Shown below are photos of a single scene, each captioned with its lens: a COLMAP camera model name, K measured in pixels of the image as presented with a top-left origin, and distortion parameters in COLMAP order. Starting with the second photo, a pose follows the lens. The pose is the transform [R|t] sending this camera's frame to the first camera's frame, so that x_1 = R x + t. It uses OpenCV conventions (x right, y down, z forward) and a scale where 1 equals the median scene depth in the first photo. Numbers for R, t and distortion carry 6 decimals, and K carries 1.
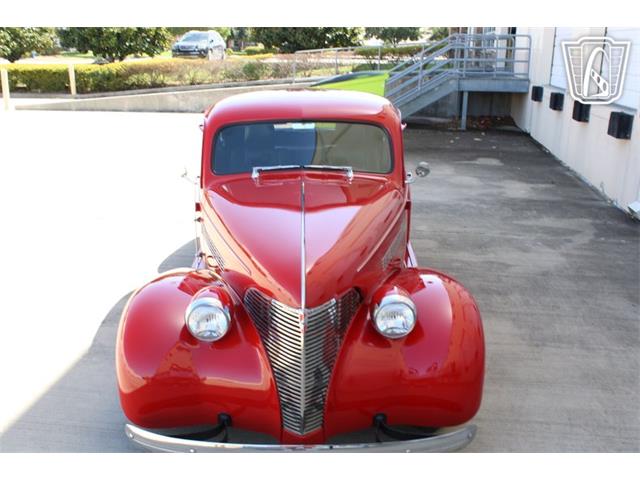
lens RADIAL K [[670.3, 0, 320.0], [0, 670.3, 240.0], [0, 0, 1]] dist [-0.114790, -0.002601]
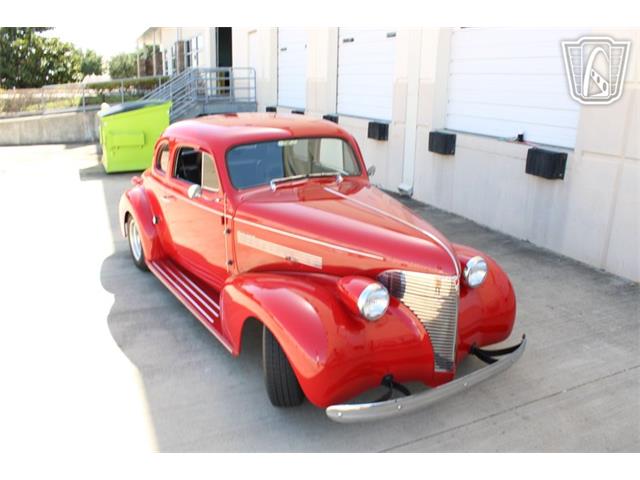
lens RADIAL K [[537.4, 0, 319.2], [0, 537.4, 252.3], [0, 0, 1]] dist [-0.154630, 0.126157]
pose [[0.846759, -0.164615, 0.505867, -0.473356], [0.147268, 0.986291, 0.074442, -0.037359], [-0.511186, 0.011463, 0.859394, 0.137183]]
